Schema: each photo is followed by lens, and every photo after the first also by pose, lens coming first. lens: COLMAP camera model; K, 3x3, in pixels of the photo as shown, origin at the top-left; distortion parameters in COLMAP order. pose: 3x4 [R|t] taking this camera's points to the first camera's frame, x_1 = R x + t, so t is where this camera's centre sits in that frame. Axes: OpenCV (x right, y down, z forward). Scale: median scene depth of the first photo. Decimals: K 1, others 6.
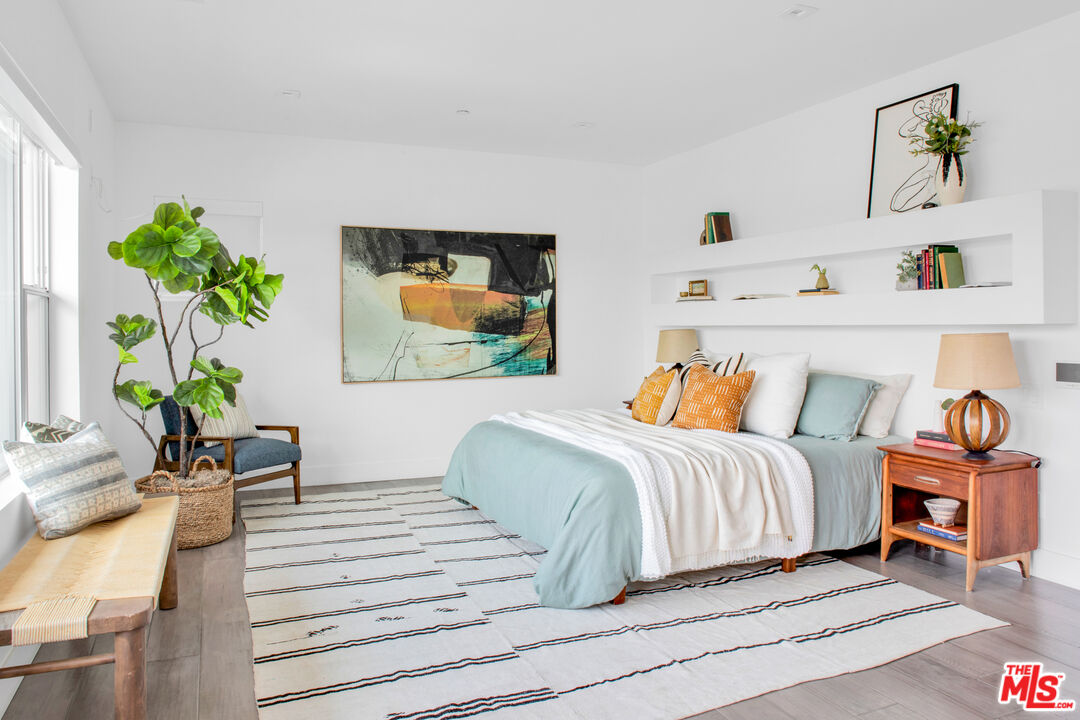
lens RADIAL K [[759.4, 0, 546.9], [0, 759.4, 324.1], [0, 0, 1]] dist [-0.034359, 0.018809]
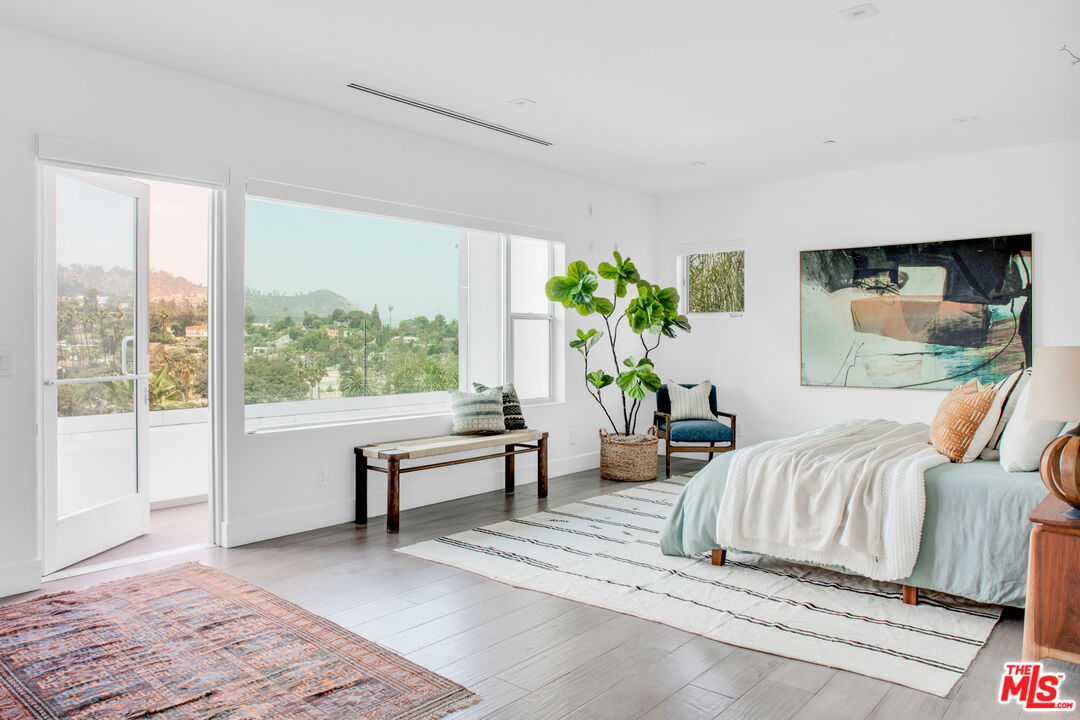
lens RADIAL K [[759.4, 0, 540.6], [0, 759.4, 356.9], [0, 0, 1]] dist [-0.034359, 0.018809]
pose [[0.436150, 0.026296, -0.899489, 0.577473], [-0.001758, 0.999596, 0.028370, 0.001026], [0.899872, -0.010792, 0.436020, 0.119853]]
